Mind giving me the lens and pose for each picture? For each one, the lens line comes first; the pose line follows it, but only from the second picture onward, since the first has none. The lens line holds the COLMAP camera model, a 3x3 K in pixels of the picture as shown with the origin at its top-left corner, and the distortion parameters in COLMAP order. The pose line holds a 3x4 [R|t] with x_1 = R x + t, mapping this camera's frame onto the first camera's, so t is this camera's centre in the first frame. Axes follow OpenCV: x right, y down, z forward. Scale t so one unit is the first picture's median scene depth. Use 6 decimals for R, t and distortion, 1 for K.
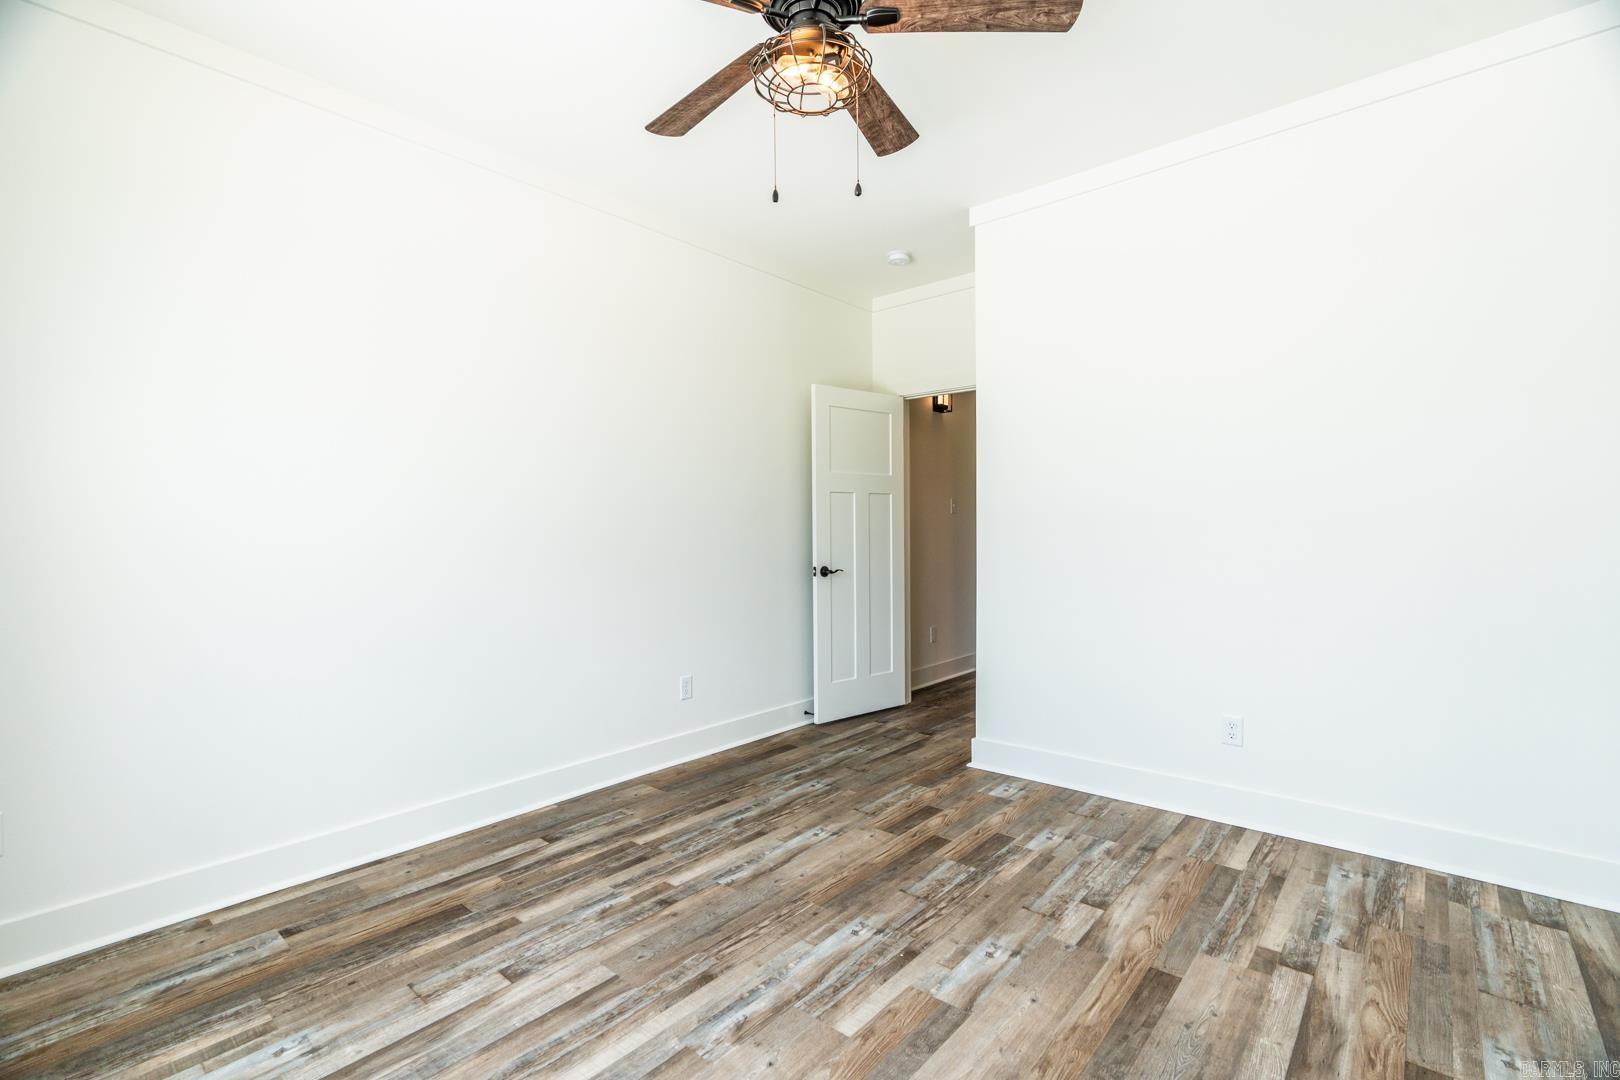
lens RADIAL K [[731.8, 0, 803.2], [0, 731.8, 540.8], [0, 0, 1]] dist [-0.010184, 0.001649]
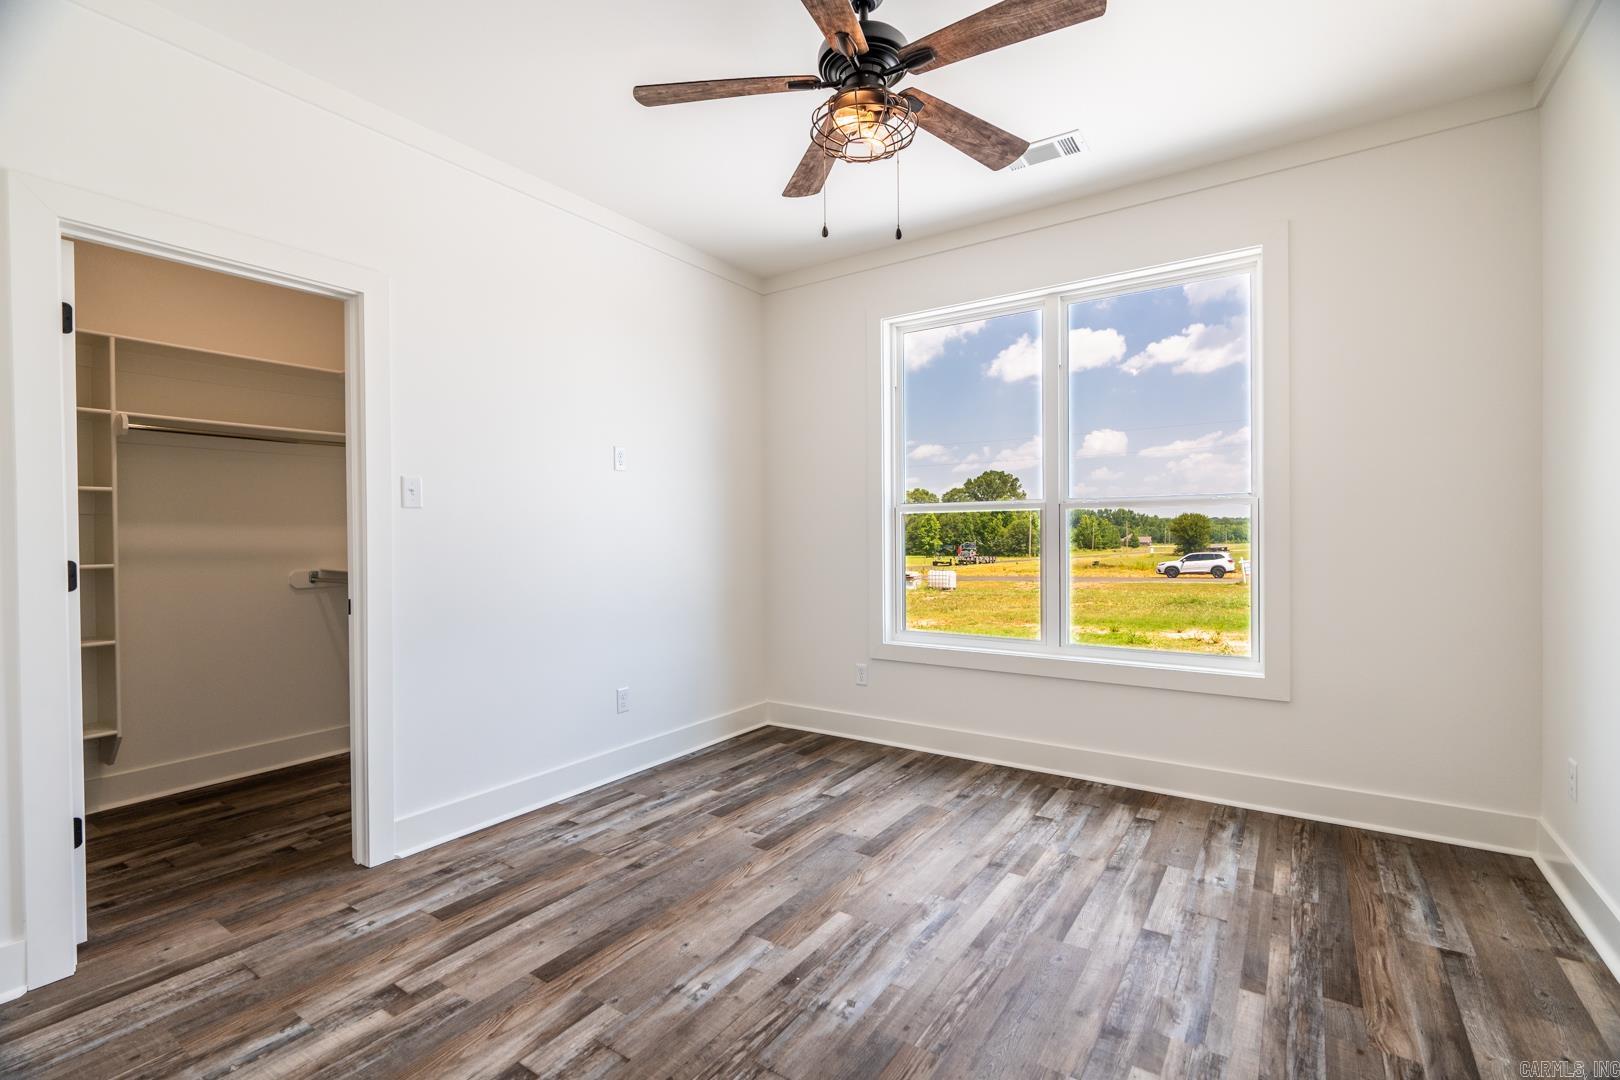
lens RADIAL K [[731.8, 0, 803.2], [0, 731.8, 540.8], [0, 0, 1]] dist [-0.010184, 0.001649]
pose [[-0.993183, 0.022016, -0.114471, 0.224865], [0.018622, 0.999357, 0.030635, -0.035052], [0.115072, 0.028295, -0.992954, 1.931681]]
